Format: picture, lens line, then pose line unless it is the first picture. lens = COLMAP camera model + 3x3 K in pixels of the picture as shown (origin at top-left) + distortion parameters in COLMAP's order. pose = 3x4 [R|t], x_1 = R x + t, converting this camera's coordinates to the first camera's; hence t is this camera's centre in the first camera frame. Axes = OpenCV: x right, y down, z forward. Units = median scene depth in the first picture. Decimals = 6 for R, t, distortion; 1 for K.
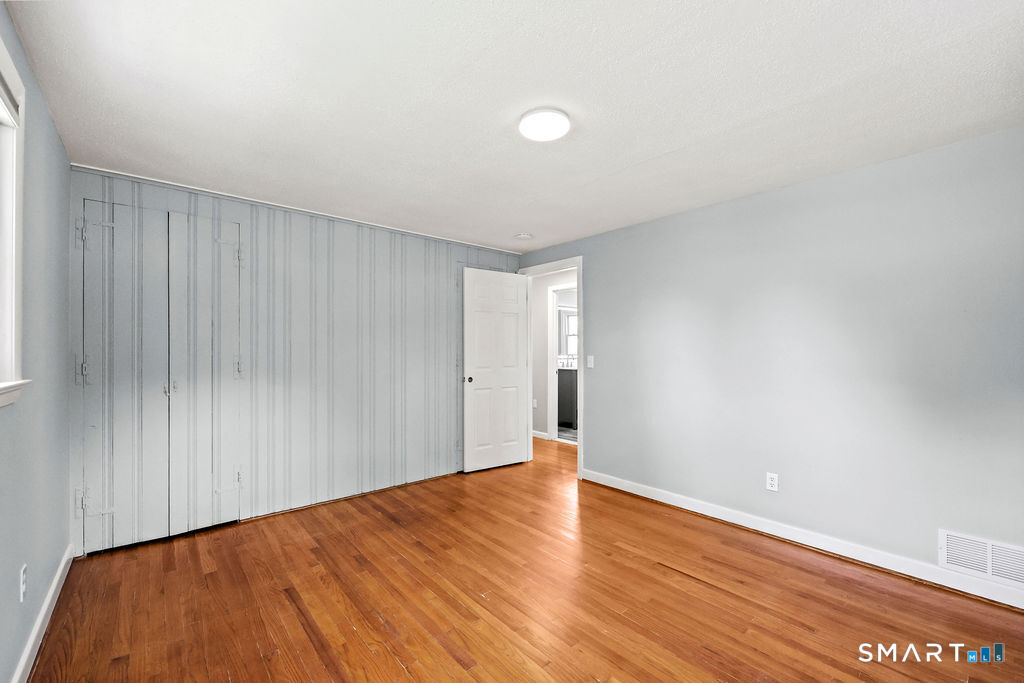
lens RADIAL K [[419.9, 0, 512.3], [0, 419.9, 347.8], [0, 0, 1]] dist [0.001911, 0.000153]
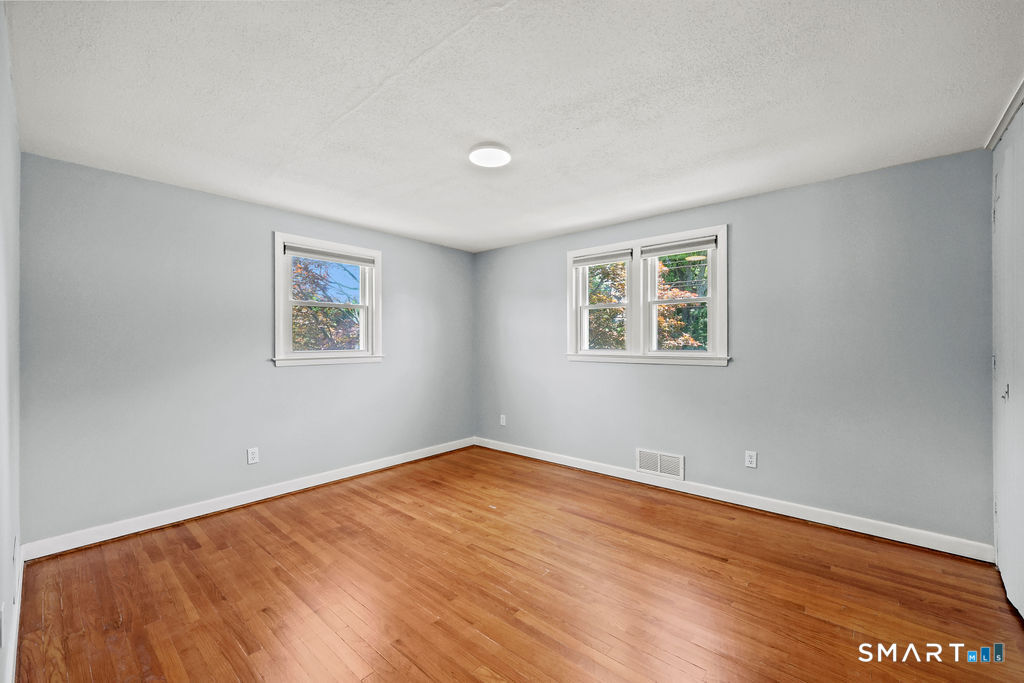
lens RADIAL K [[413.9, 0, 514.2], [0, 413.9, 345.3], [0, 0, 1]] dist [0.002308, 0.000028]
pose [[-0.989810, 0.001465, -0.142386, 0.115905], [0.001821, 0.999996, -0.002371, 0.011462], [0.142382, -0.002607, -0.989808, 1.429503]]
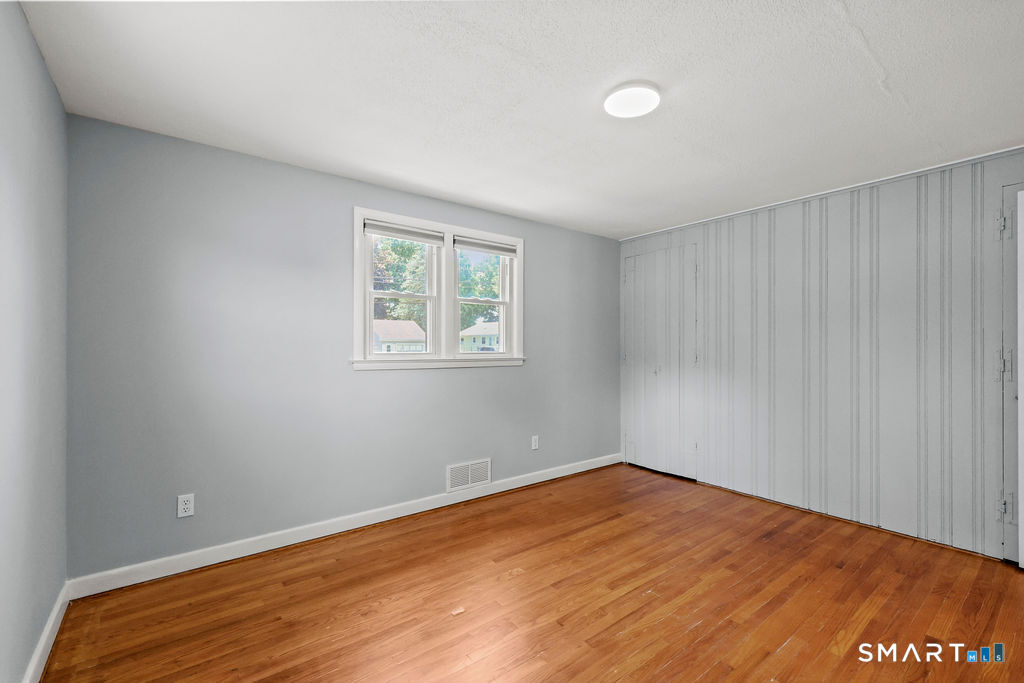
lens RADIAL K [[448.0, 0, 515.3], [0, 448.0, 345.4], [0, 0, 1]] dist [0.001591, 0.000293]
pose [[-0.046868, -0.001123, -0.998900, 0.701049], [0.003769, 0.999992, -0.001301, 0.007413], [0.998894, -0.003826, -0.046864, 0.517457]]
